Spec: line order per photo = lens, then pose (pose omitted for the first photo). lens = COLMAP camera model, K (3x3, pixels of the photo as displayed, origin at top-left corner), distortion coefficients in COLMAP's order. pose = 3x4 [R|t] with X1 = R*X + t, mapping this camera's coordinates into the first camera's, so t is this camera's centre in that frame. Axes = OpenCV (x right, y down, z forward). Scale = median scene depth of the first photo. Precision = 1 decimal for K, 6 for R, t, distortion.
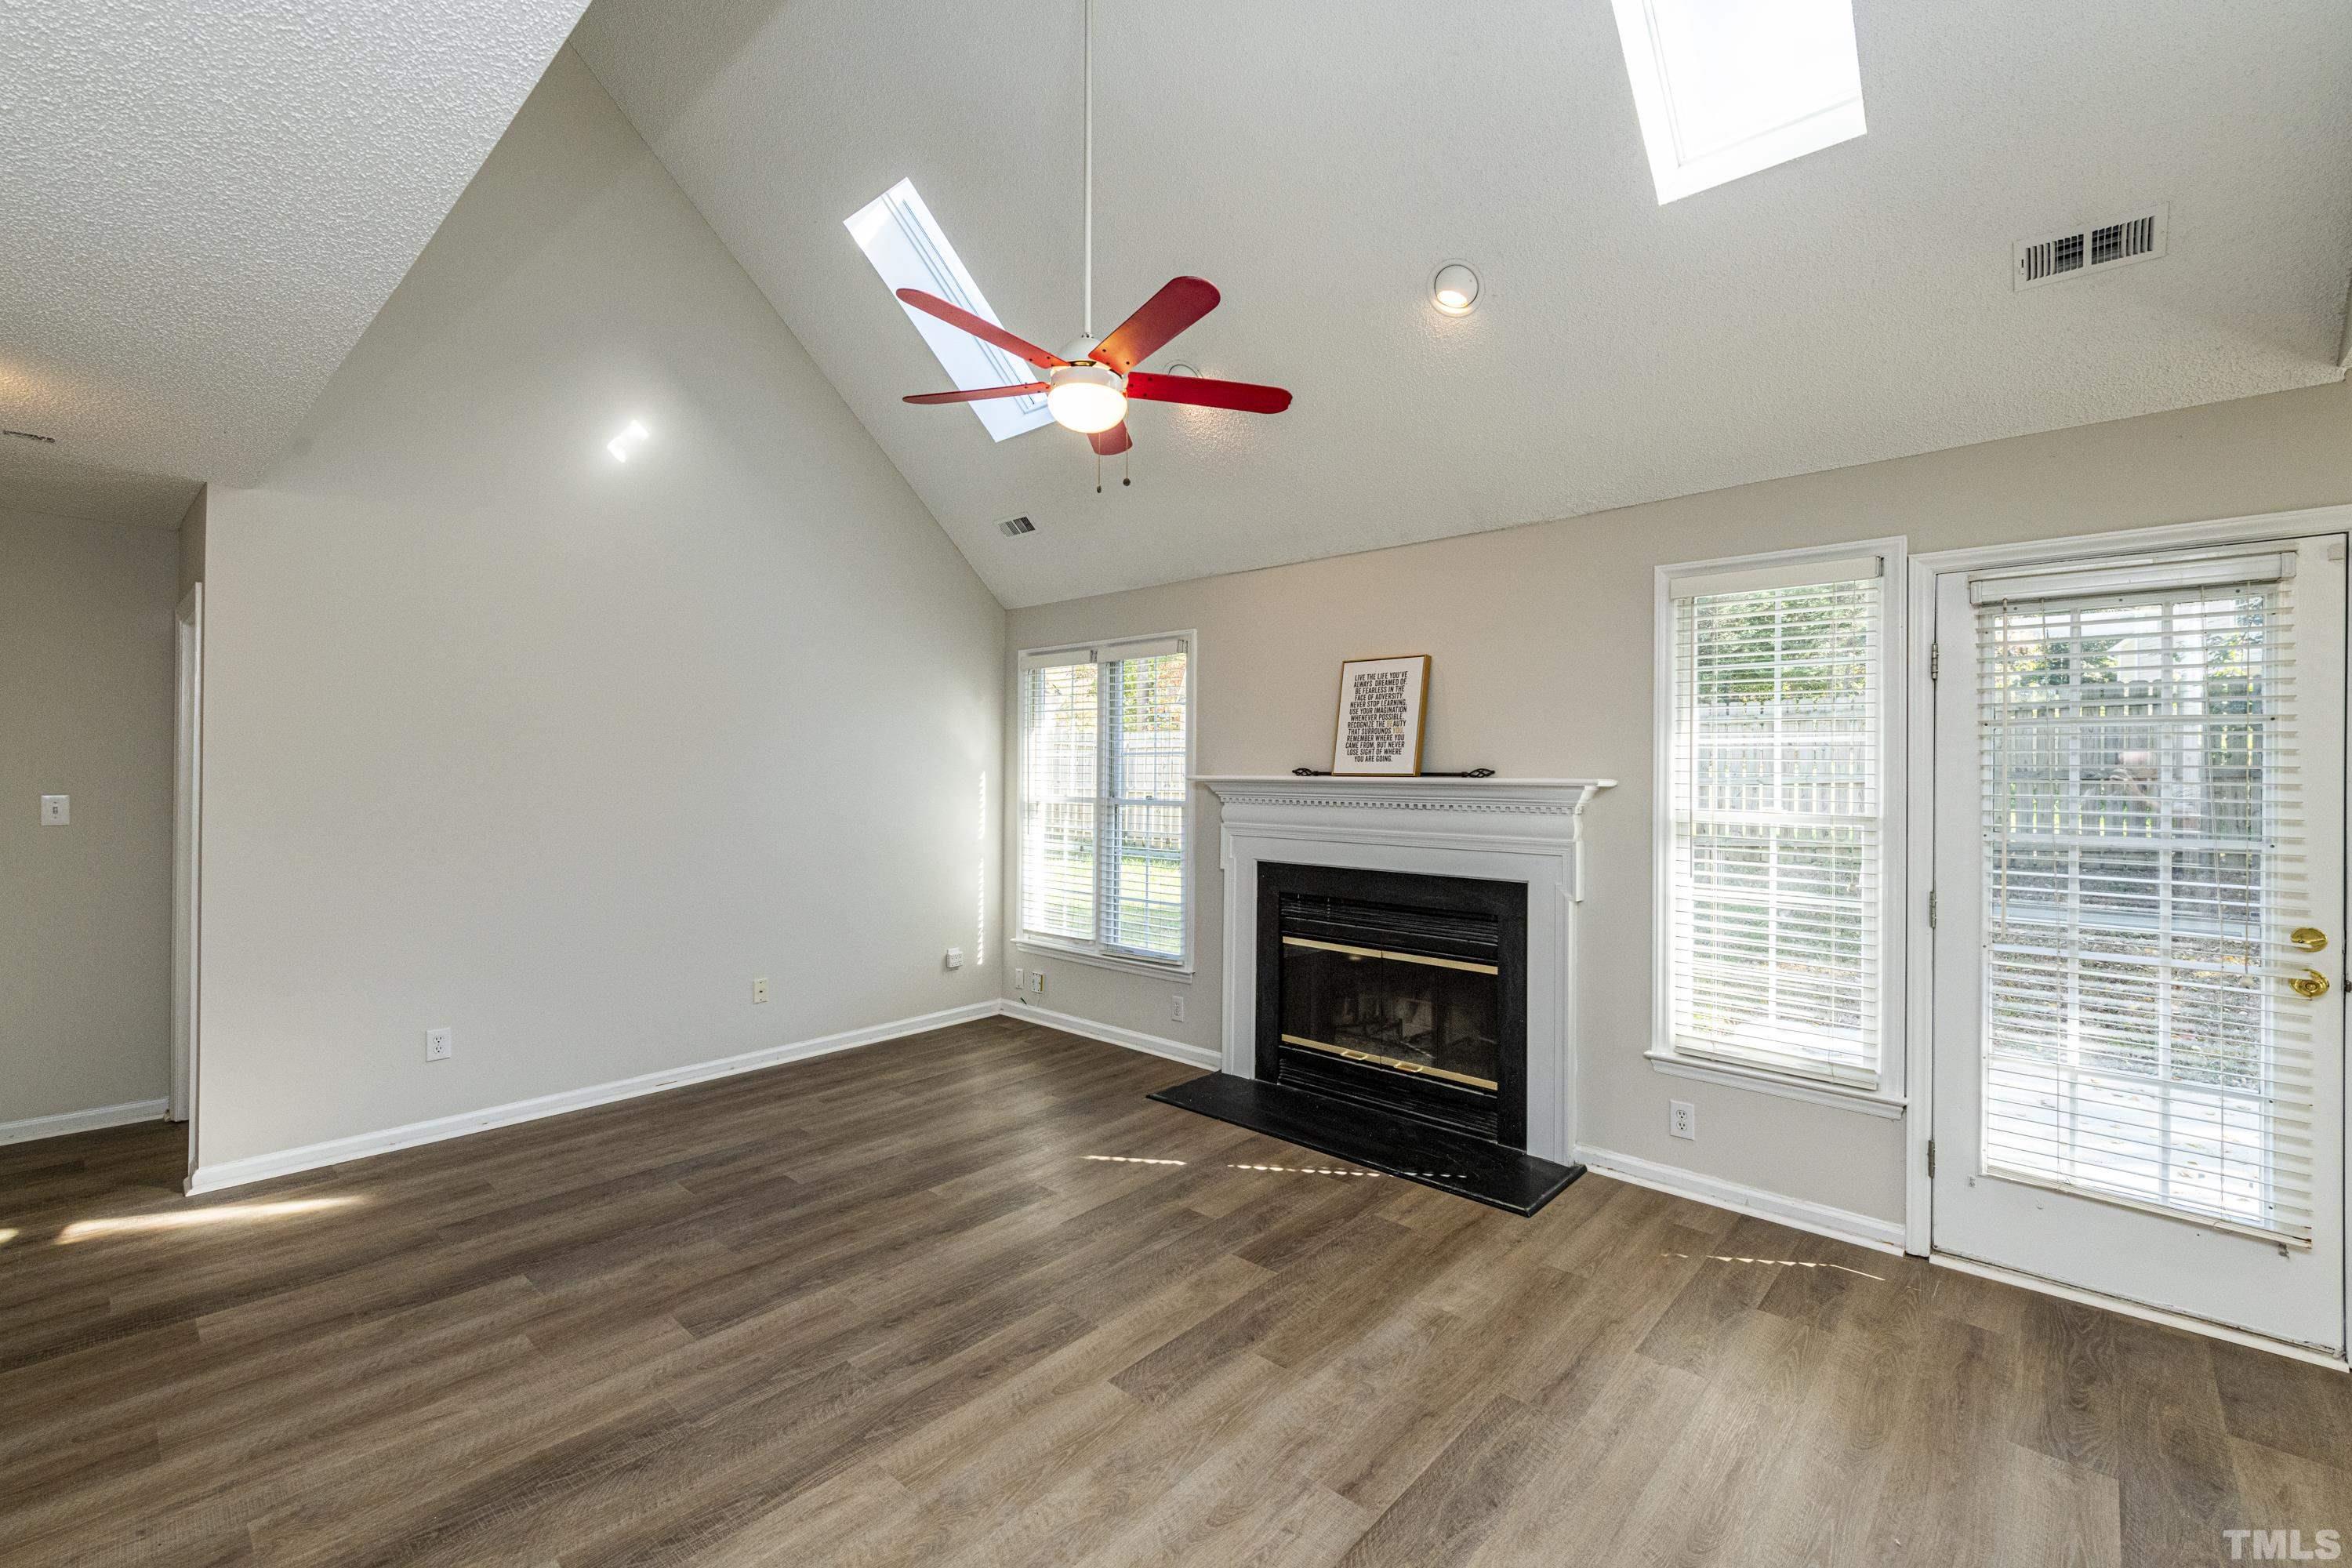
lens RADIAL K [[969.1, 0, 1192.7], [0, 969.1, 769.7], [0, 0, 1]] dist [0.008516, -0.002186]
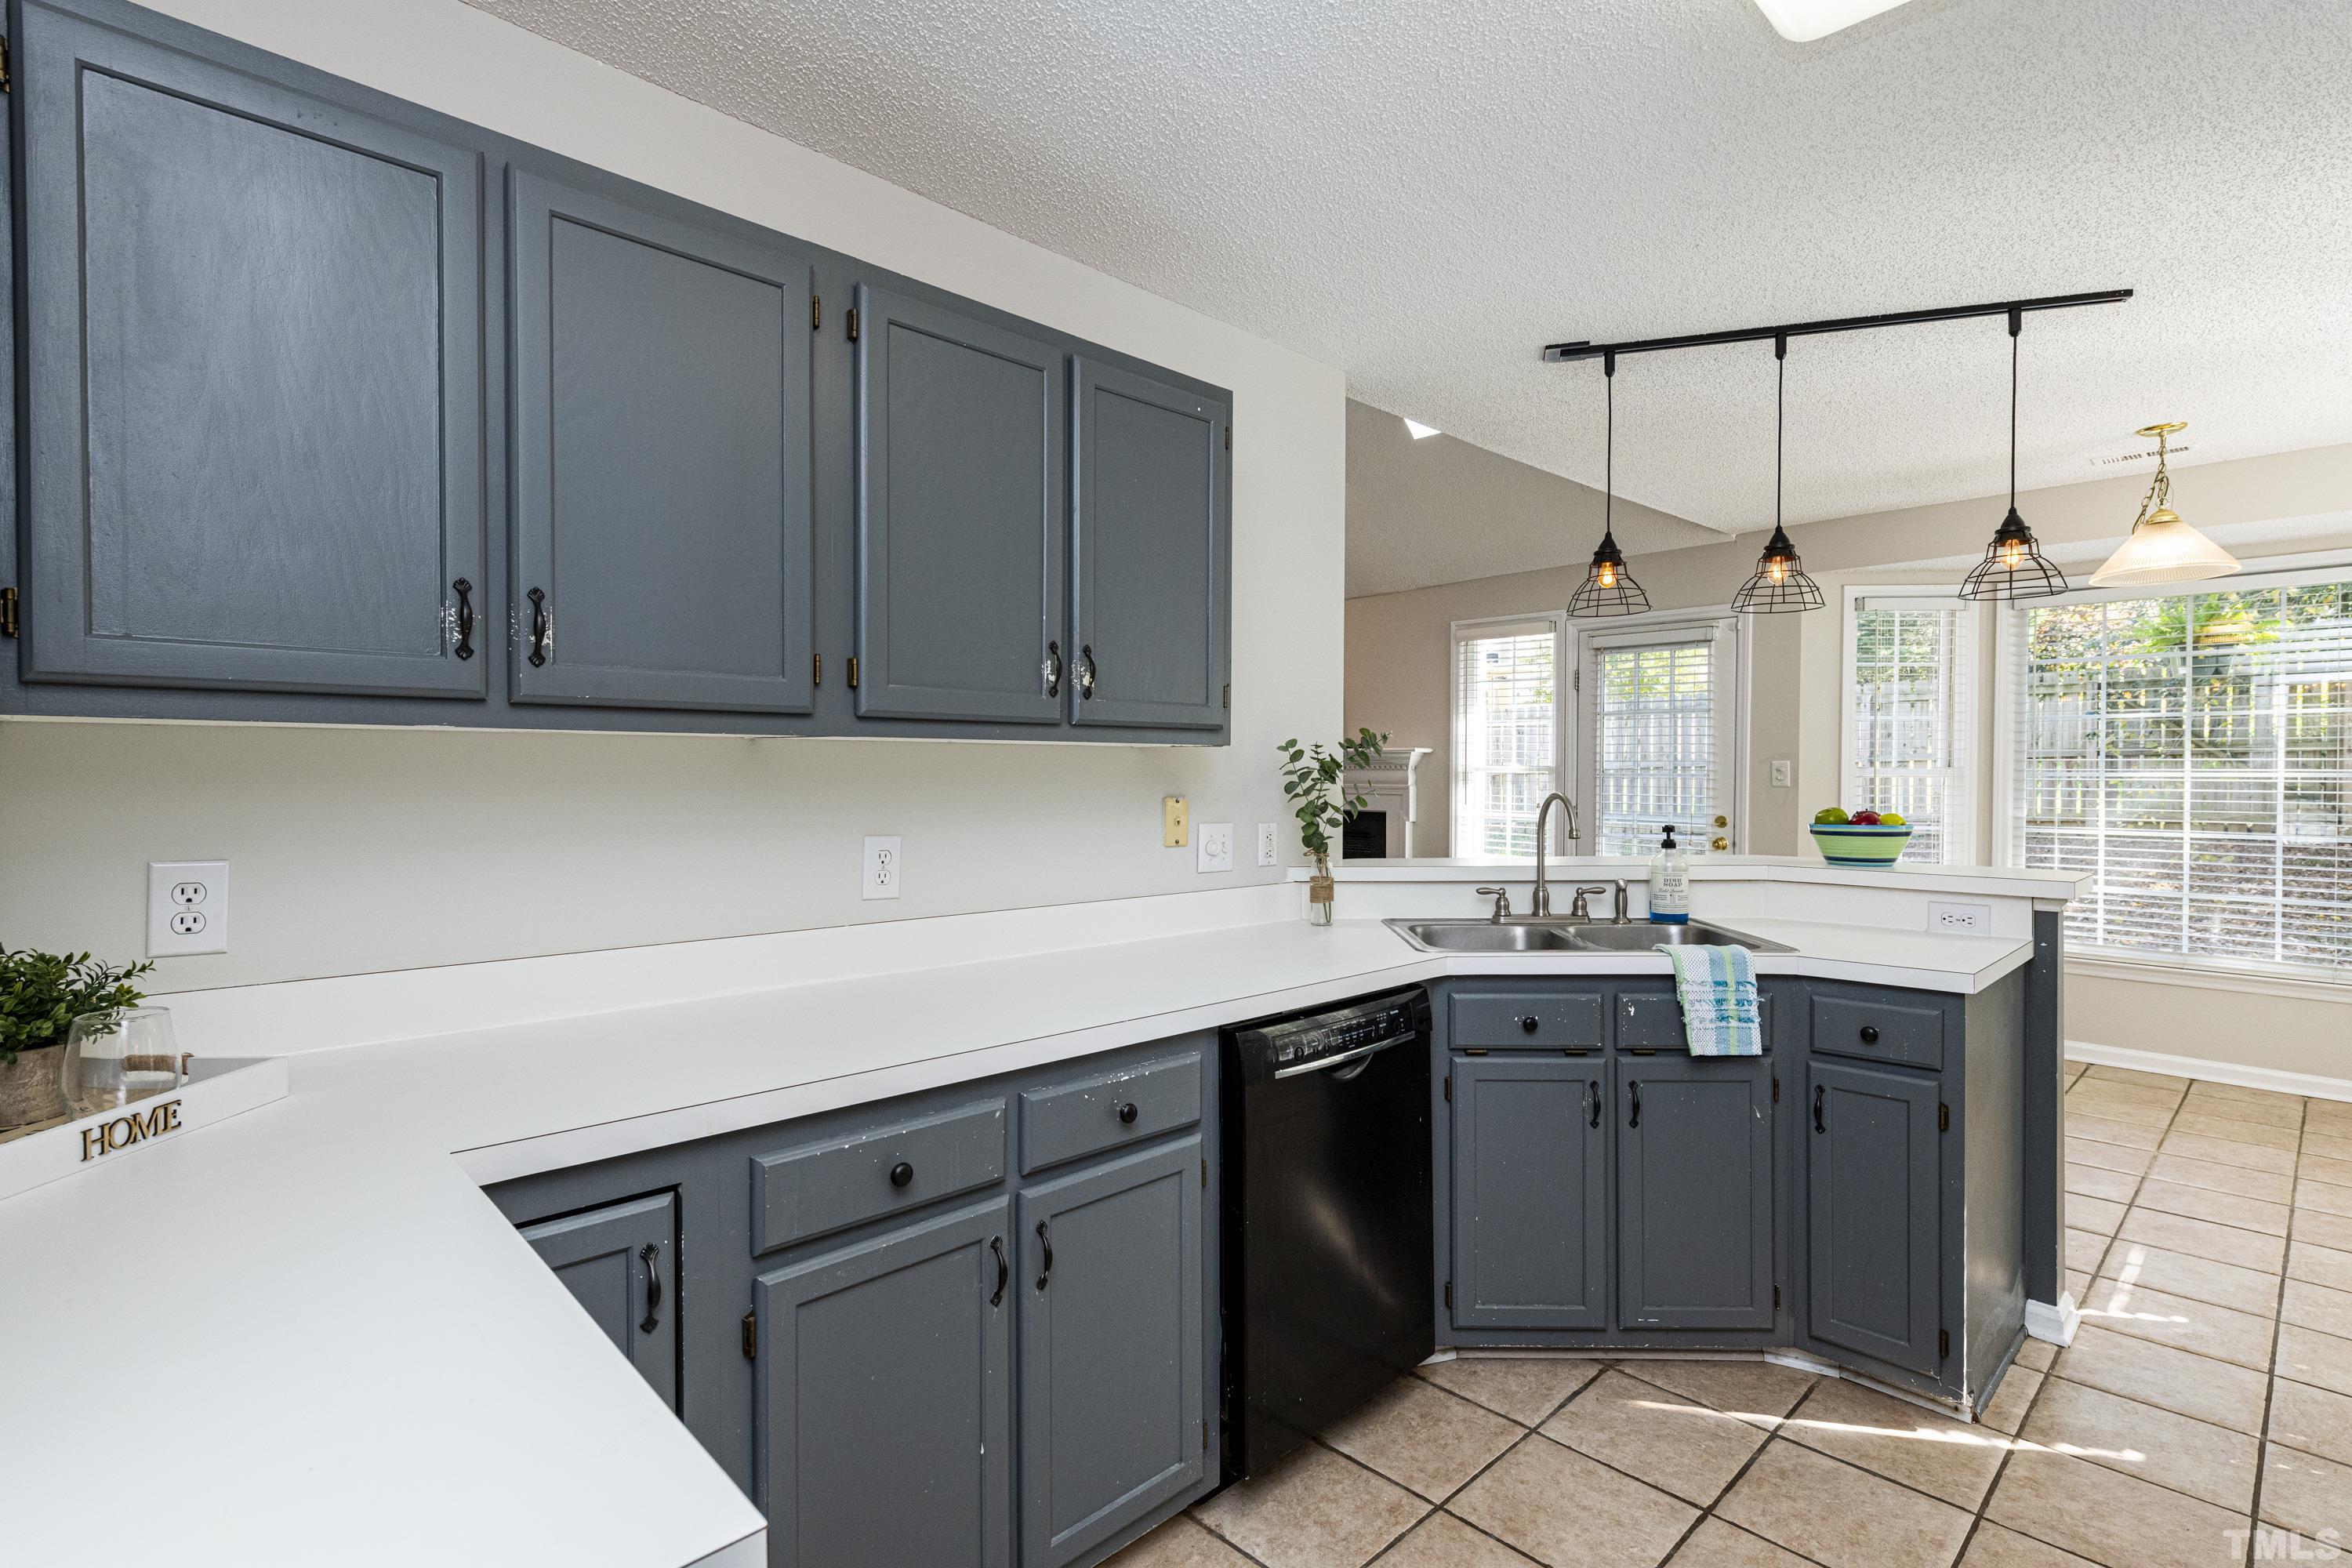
lens RADIAL K [[1087.3, 0, 1190.9], [0, 1087.3, 783.7], [0, 0, 1]] dist [0.012194, -0.004322]
pose [[0.996215, -0.006616, -0.086666, 0.175011], [0.008660, 0.999693, 0.023227, 0.023472], [0.086486, -0.023889, 0.995967, -0.863440]]
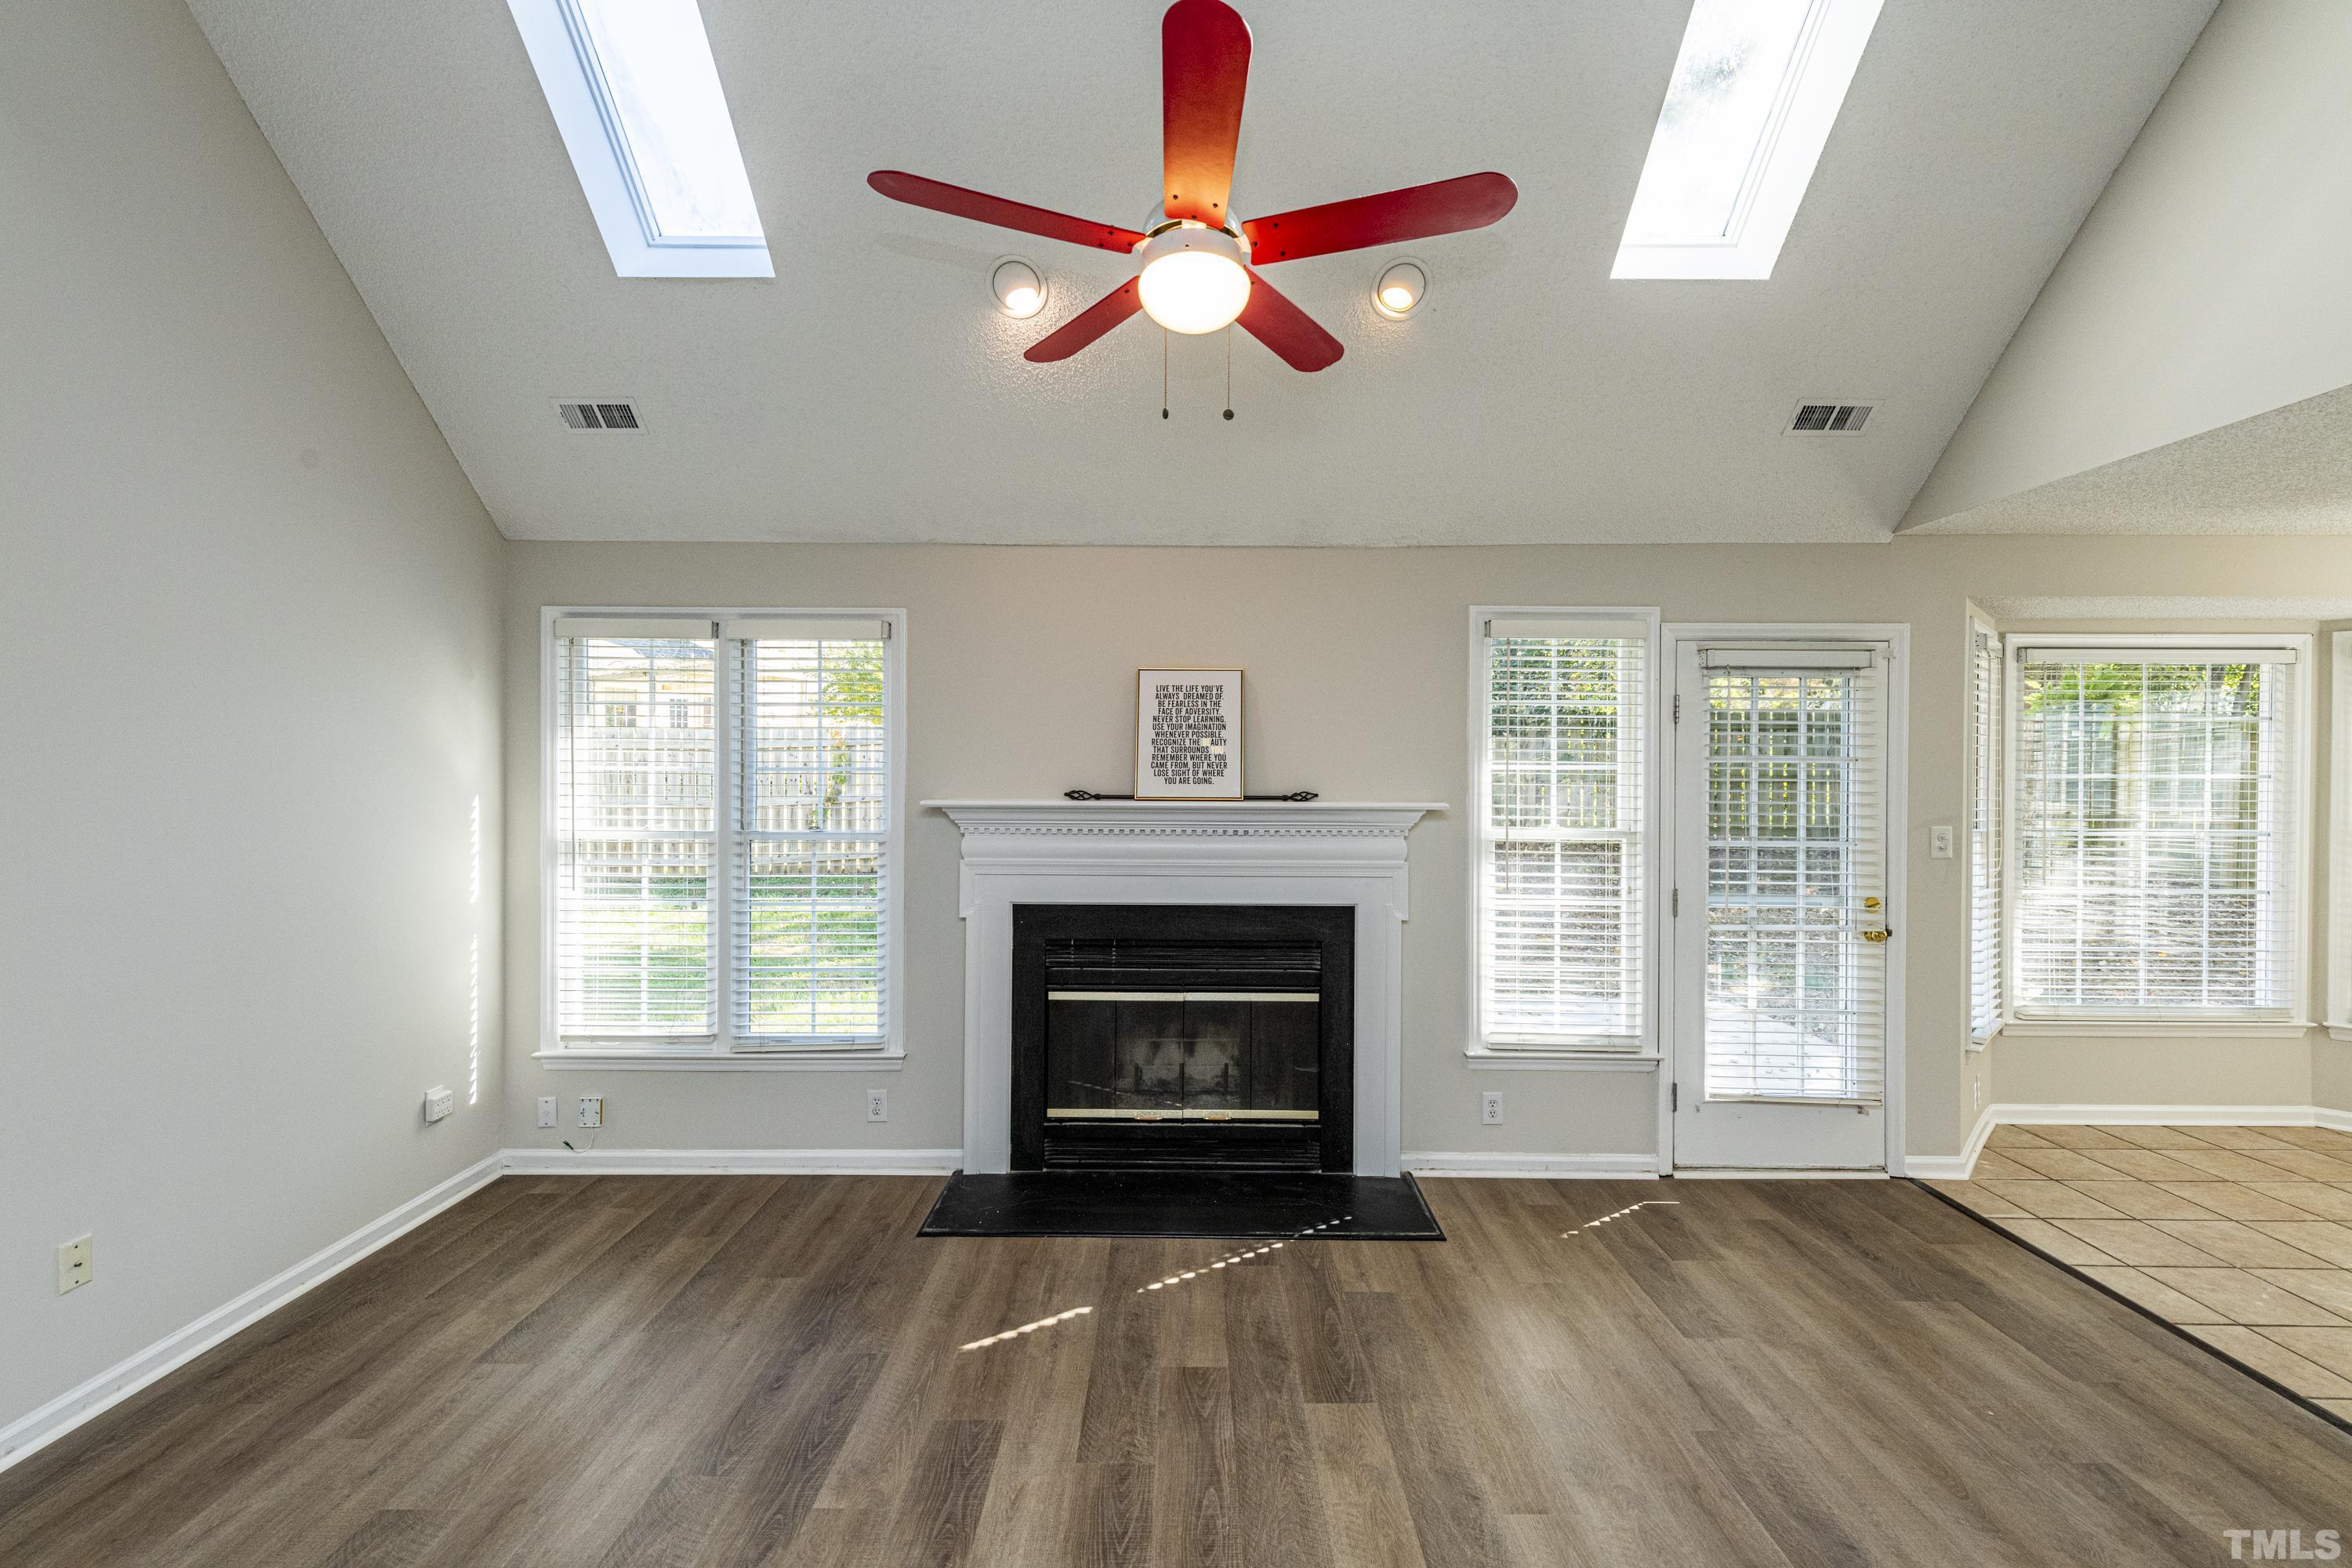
lens RADIAL K [[969.1, 0, 1177.2], [0, 969.1, 785.7], [0, 0, 1]] dist [0.008516, -0.002186]
pose [[0.757487, -0.007737, 0.652805, -0.448530], [-0.002173, 0.999894, 0.014372, -0.021619], [-0.652847, -0.012306, 0.757390, 0.365985]]
